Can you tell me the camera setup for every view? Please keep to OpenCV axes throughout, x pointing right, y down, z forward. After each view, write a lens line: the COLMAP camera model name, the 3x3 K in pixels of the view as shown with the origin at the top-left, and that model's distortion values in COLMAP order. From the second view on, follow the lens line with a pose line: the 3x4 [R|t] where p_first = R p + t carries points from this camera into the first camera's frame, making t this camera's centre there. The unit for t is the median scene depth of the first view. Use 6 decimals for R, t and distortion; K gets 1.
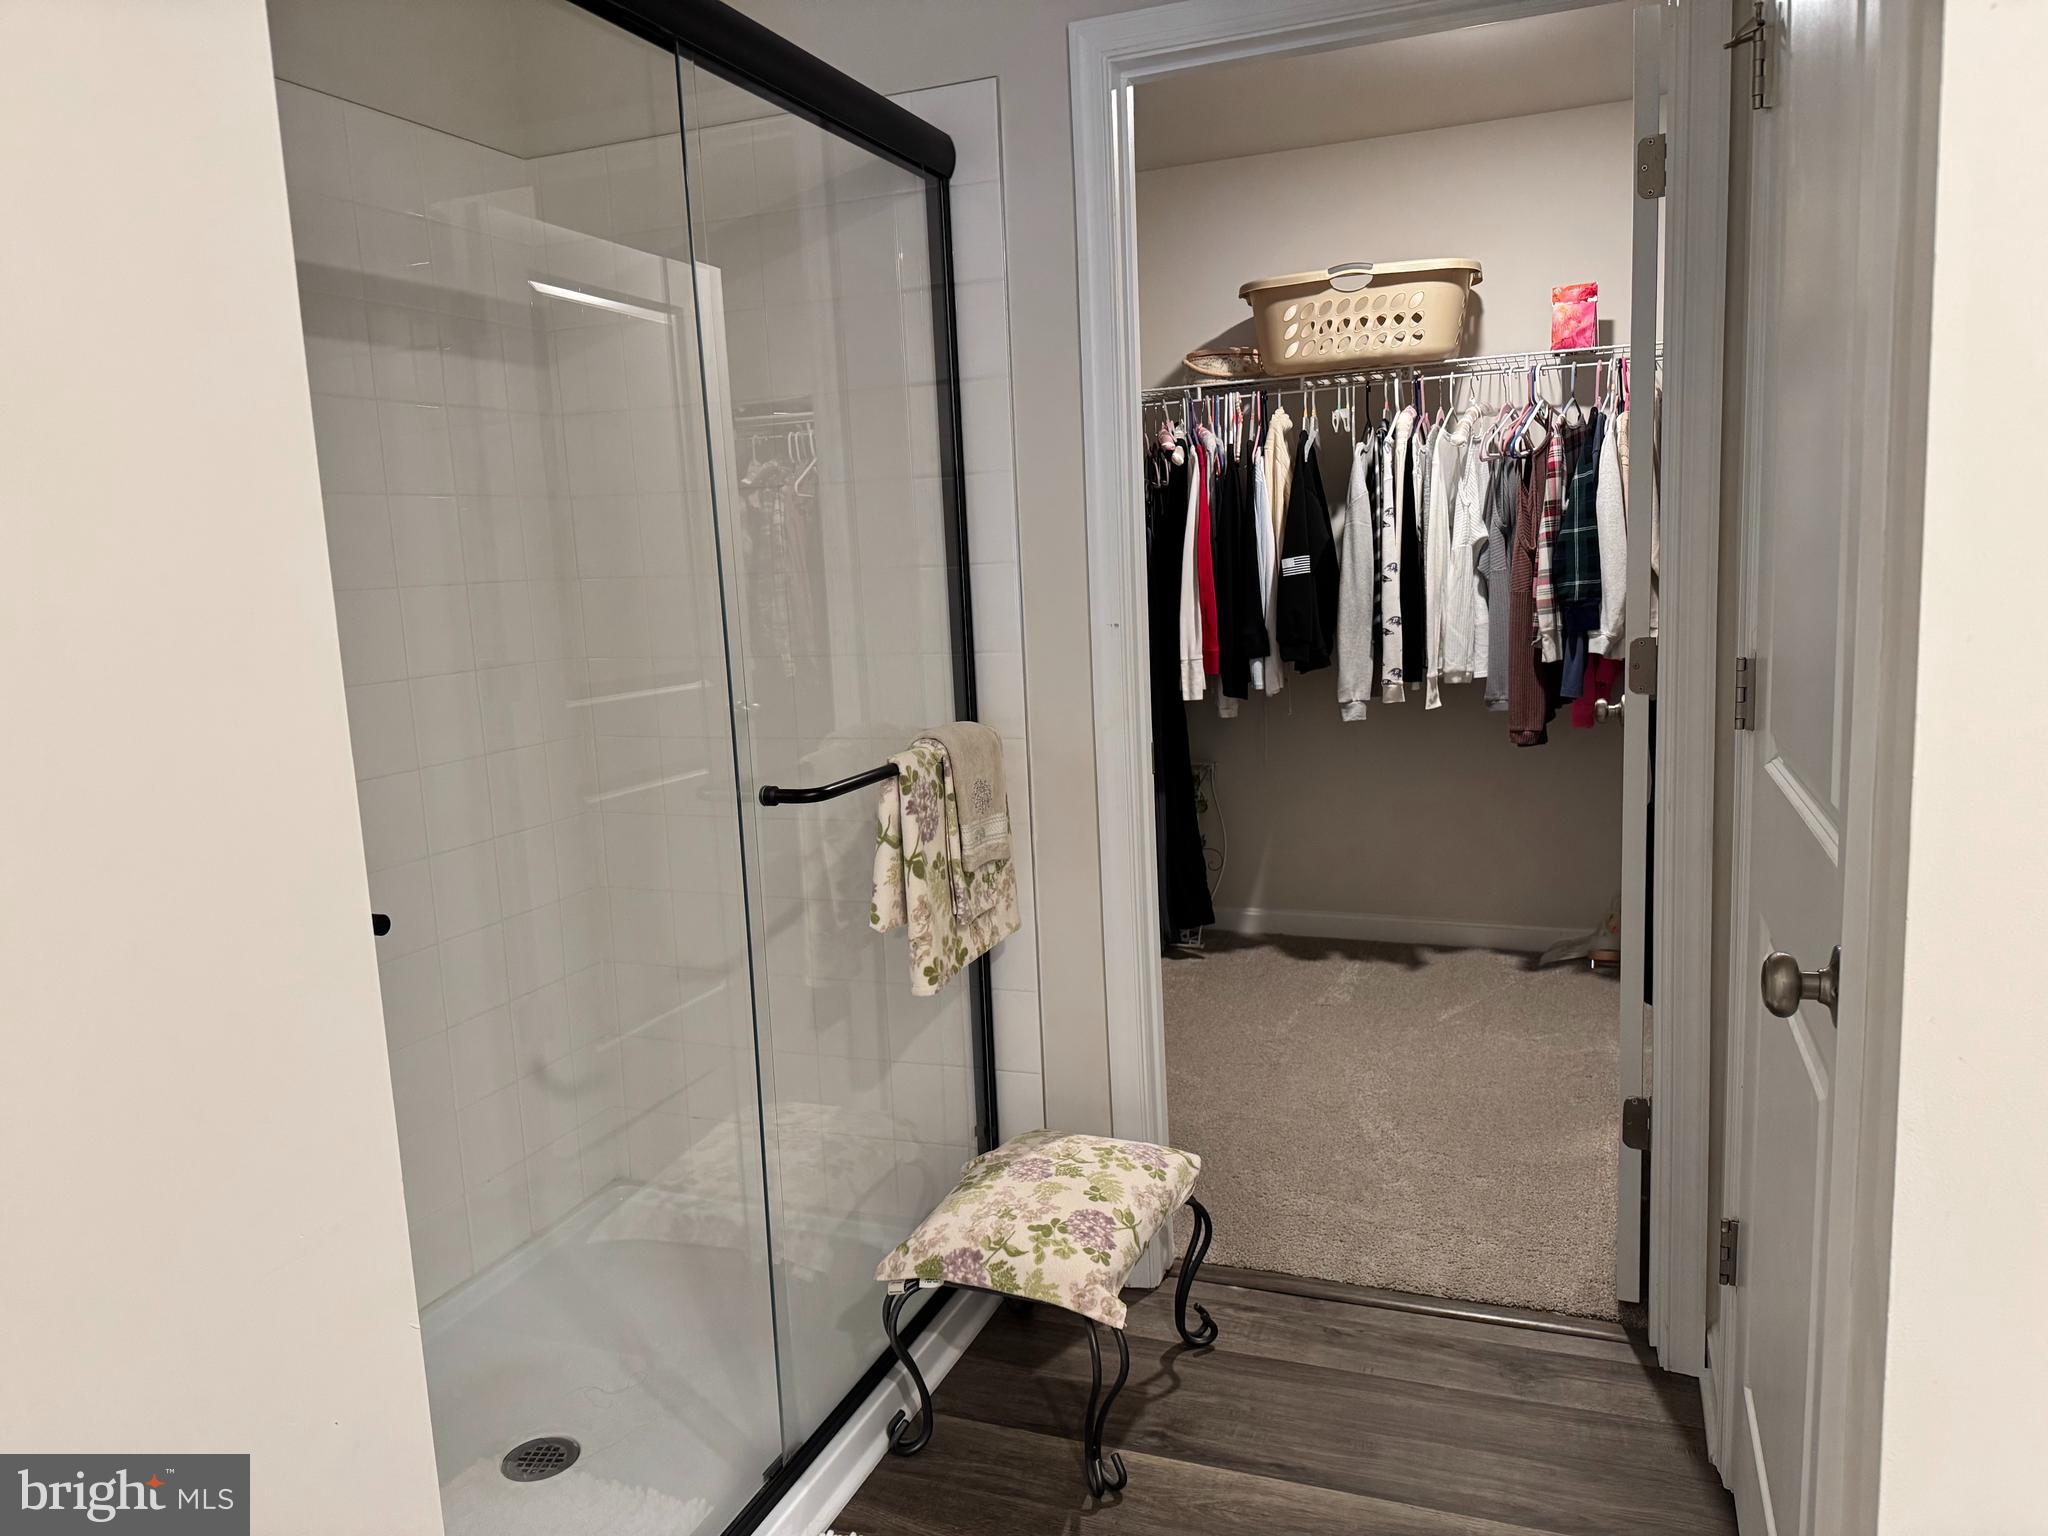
lens RADIAL K [[1418.9, 0, 1025.4], [0, 1418.9, 773.6], [0, 0, 1]] dist [0.185772, -0.396799]
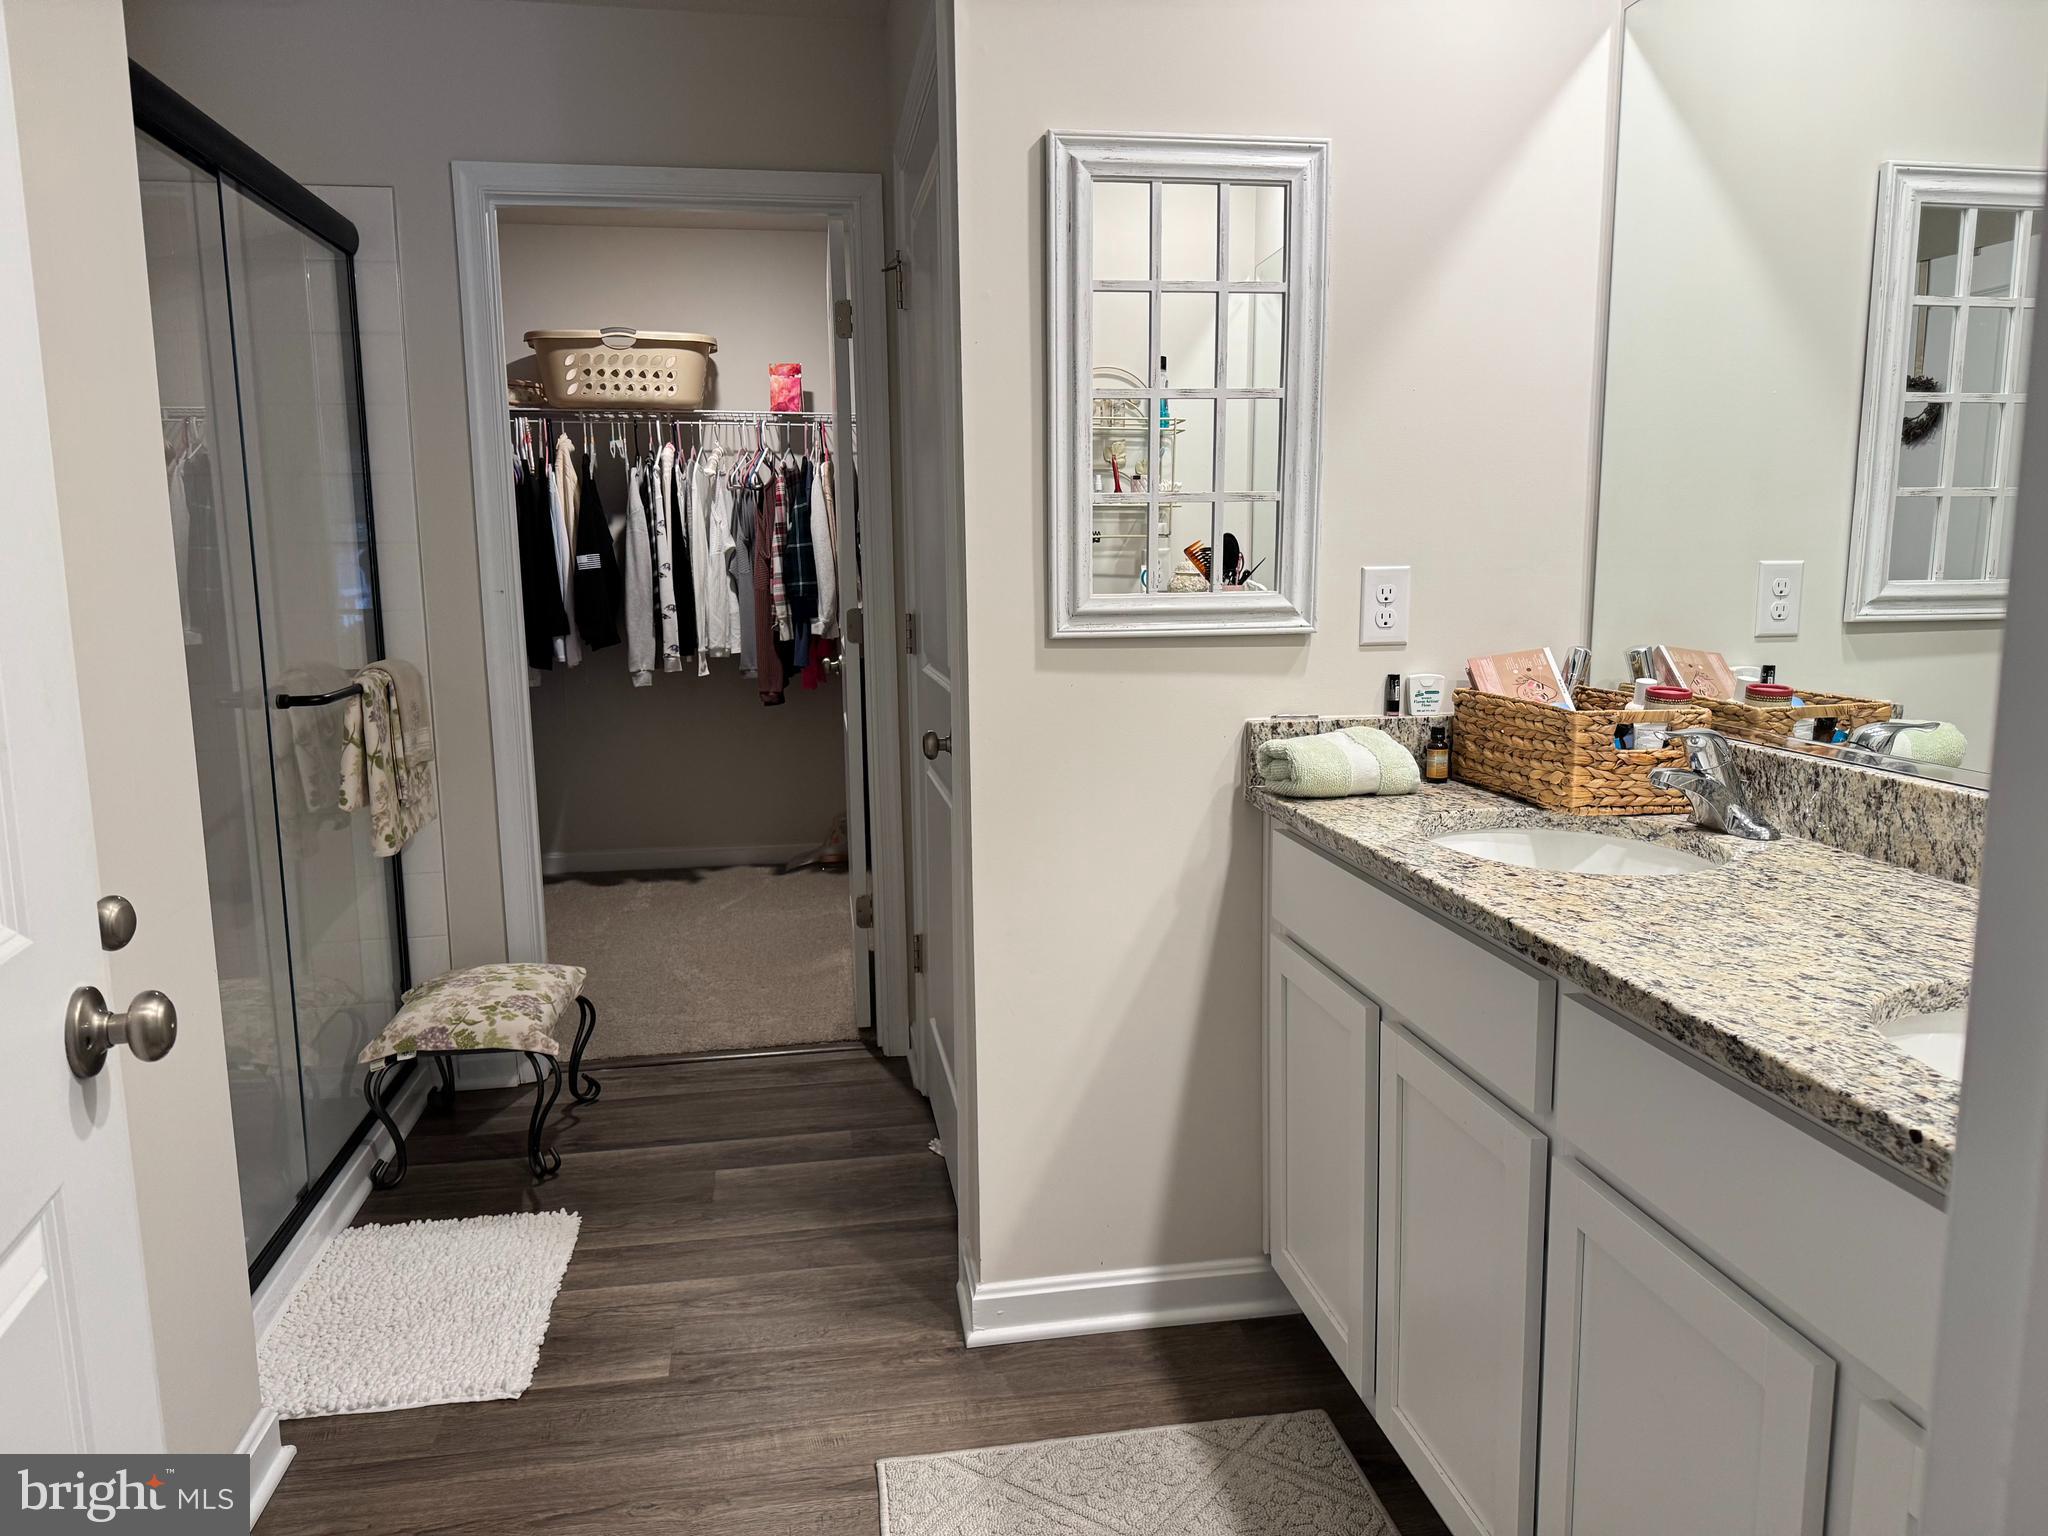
lens RADIAL K [[1418.9, 0, 1025.4], [0, 1418.9, 773.6], [0, 0, 1]] dist [0.185772, -0.396799]
pose [[0.859510, -0.042217, 0.509372, -0.132389], [0.048327, 0.998831, 0.001236, 0.056118], [-0.508829, 0.023554, 0.860545, -0.270174]]
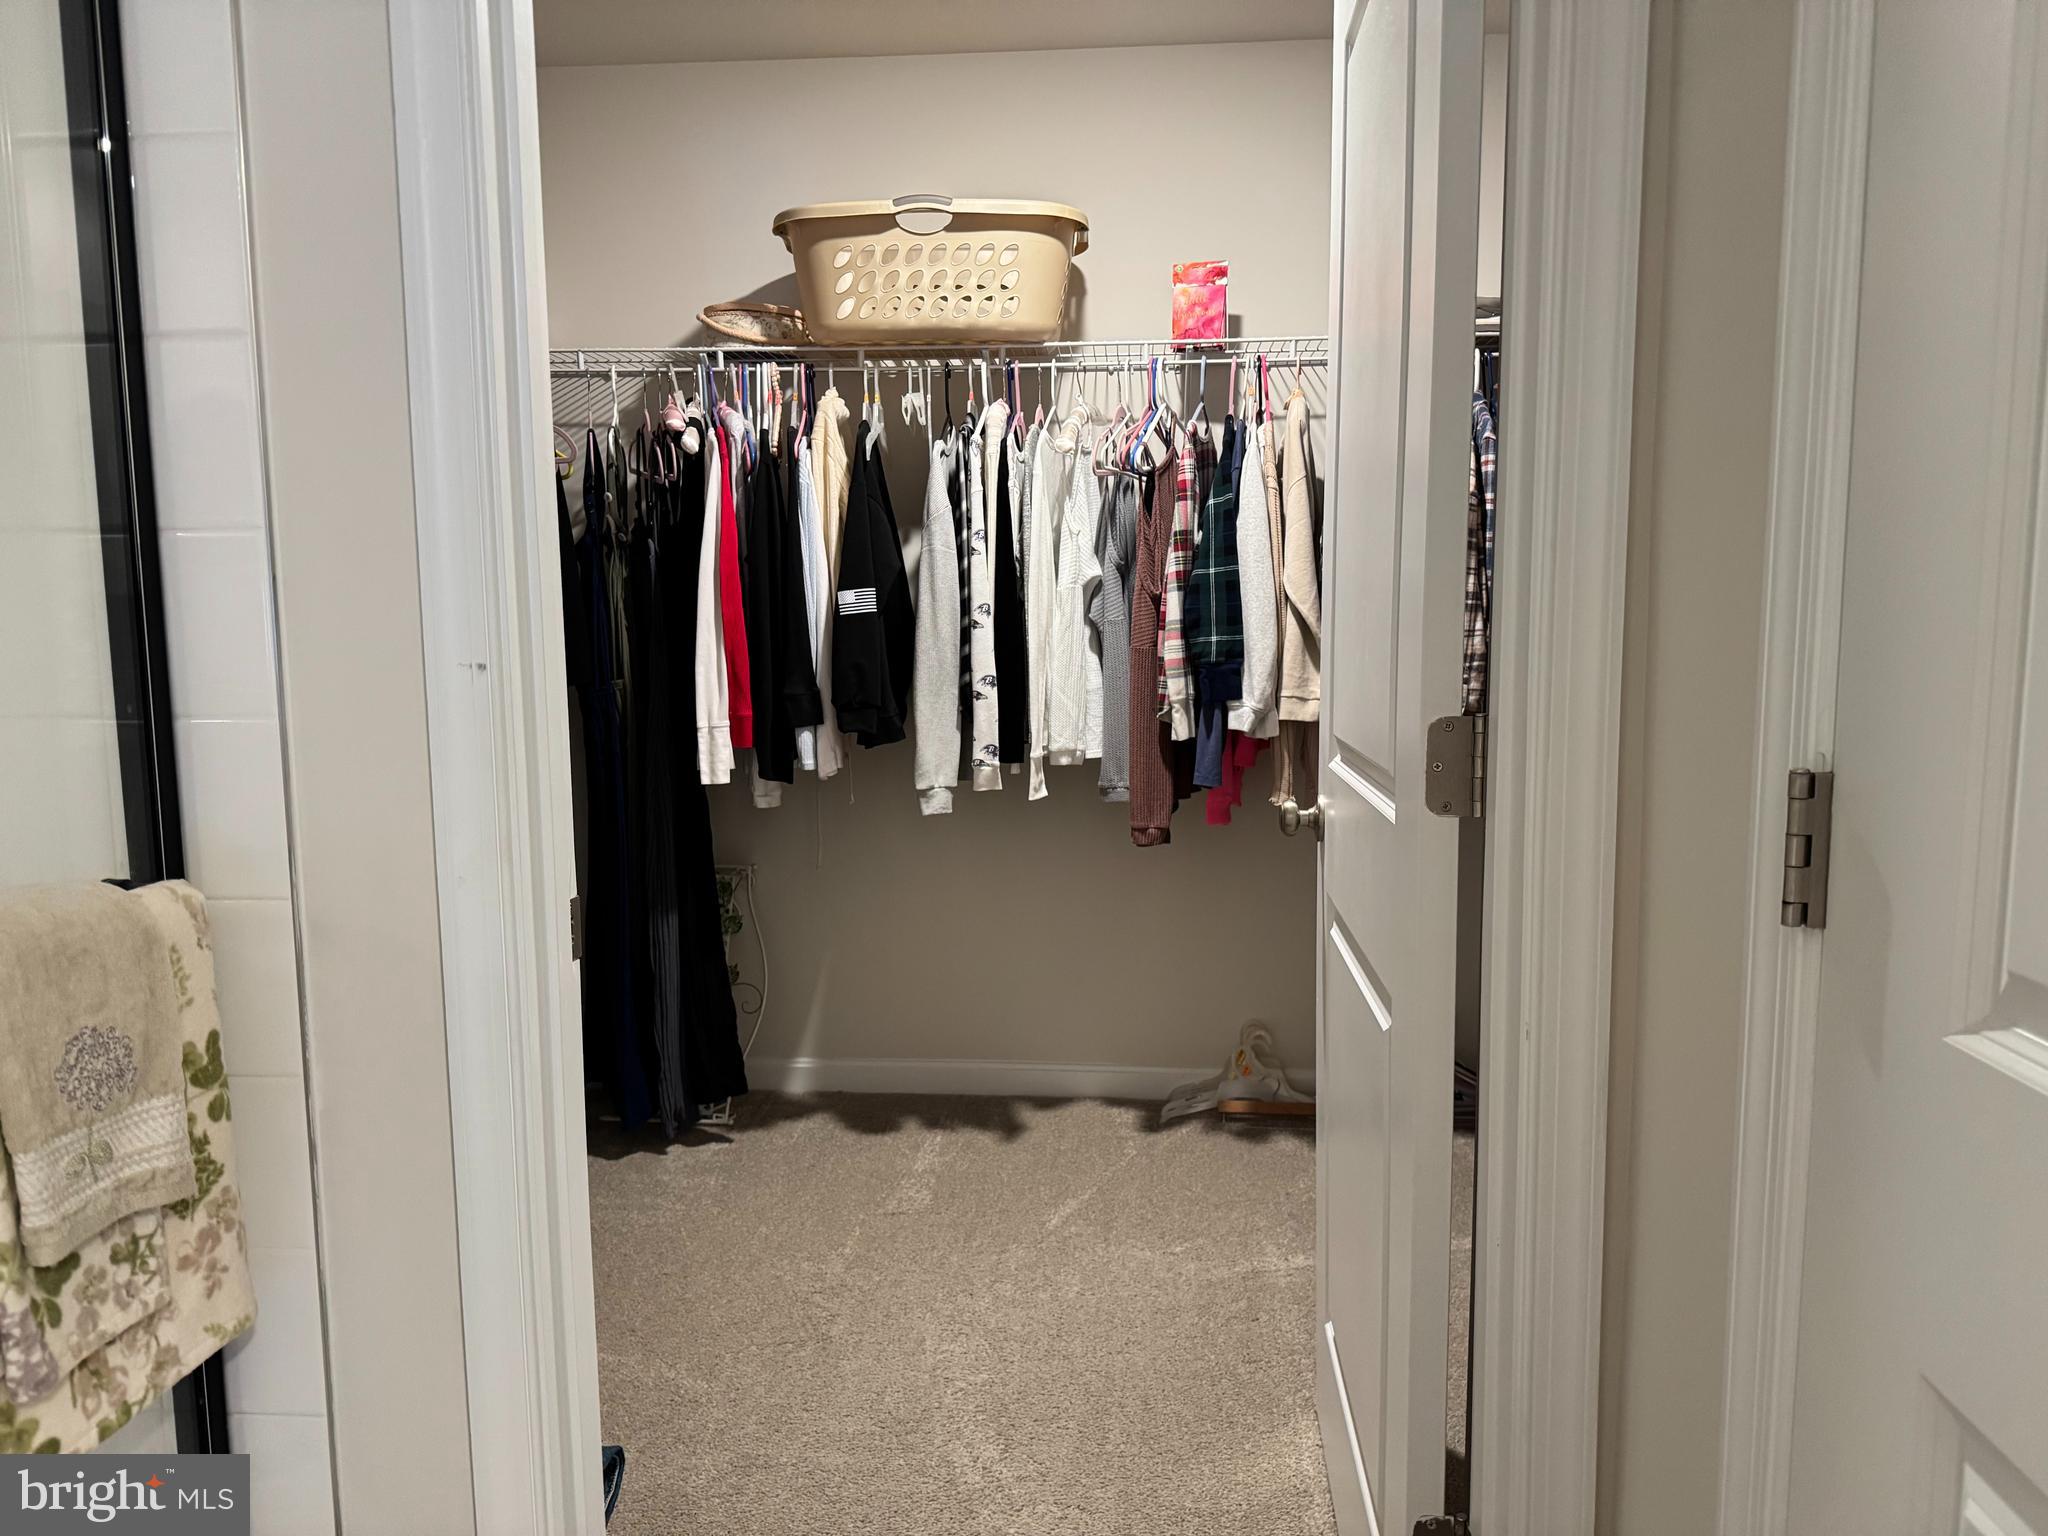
lens RADIAL K [[1418.9, 0, 1025.4], [0, 1418.9, 773.6], [0, 0, 1]] dist [0.185772, -0.396799]
pose [[0.955652, 0.004517, 0.294464, 0.058680], [0.007628, 0.999167, -0.040082, -0.028632], [-0.294400, 0.040550, 0.954822, 0.291256]]
